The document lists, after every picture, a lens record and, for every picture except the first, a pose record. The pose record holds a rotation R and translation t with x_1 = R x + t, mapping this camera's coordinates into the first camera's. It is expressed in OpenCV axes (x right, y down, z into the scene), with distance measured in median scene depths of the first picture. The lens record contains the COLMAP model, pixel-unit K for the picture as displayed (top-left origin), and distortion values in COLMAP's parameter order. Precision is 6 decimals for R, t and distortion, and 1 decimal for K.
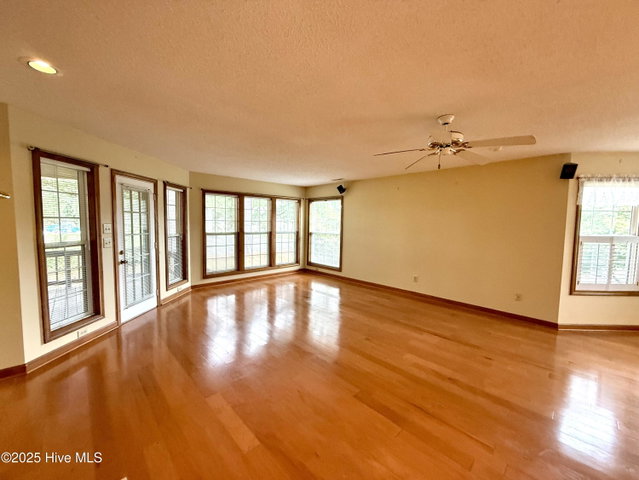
lens RADIAL K [[254.5, 0, 318.1], [0, 254.5, 239.1], [0, 0, 1]] dist [0.000583, -0.000093]
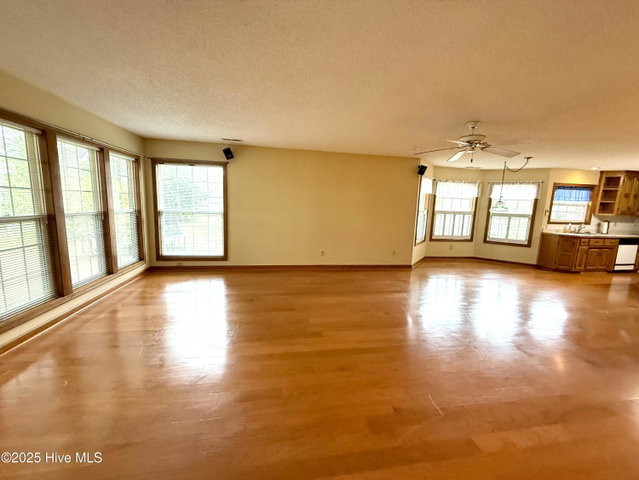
lens RADIAL K [[254.5, 0, 318.1], [0, 254.5, 239.1], [0, 0, 1]] dist [0.000583, -0.000093]
pose [[0.550885, -0.114652, 0.826669, -0.425713], [0.025827, 0.992386, 0.120425, -0.027173], [-0.834182, -0.044990, 0.549651, 0.346853]]
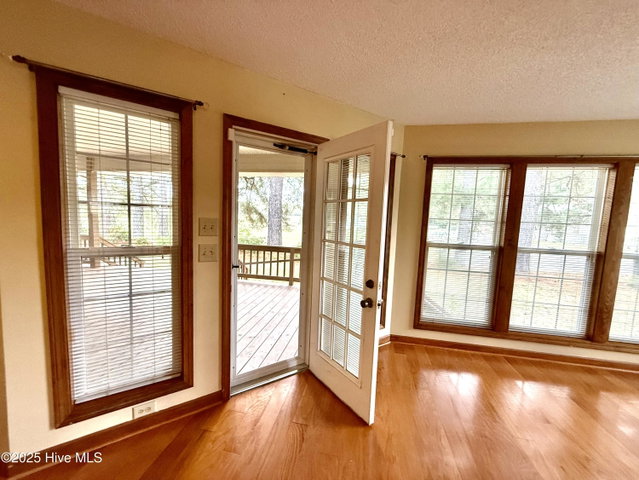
lens RADIAL K [[254.5, 0, 318.1], [0, 254.5, 239.1], [0, 0, 1]] dist [0.000583, -0.000093]
pose [[0.575996, 0.082443, -0.813285, -0.133995], [-0.085506, 0.995520, 0.040357, -0.030807], [0.812969, 0.046295, 0.580464, 0.469029]]
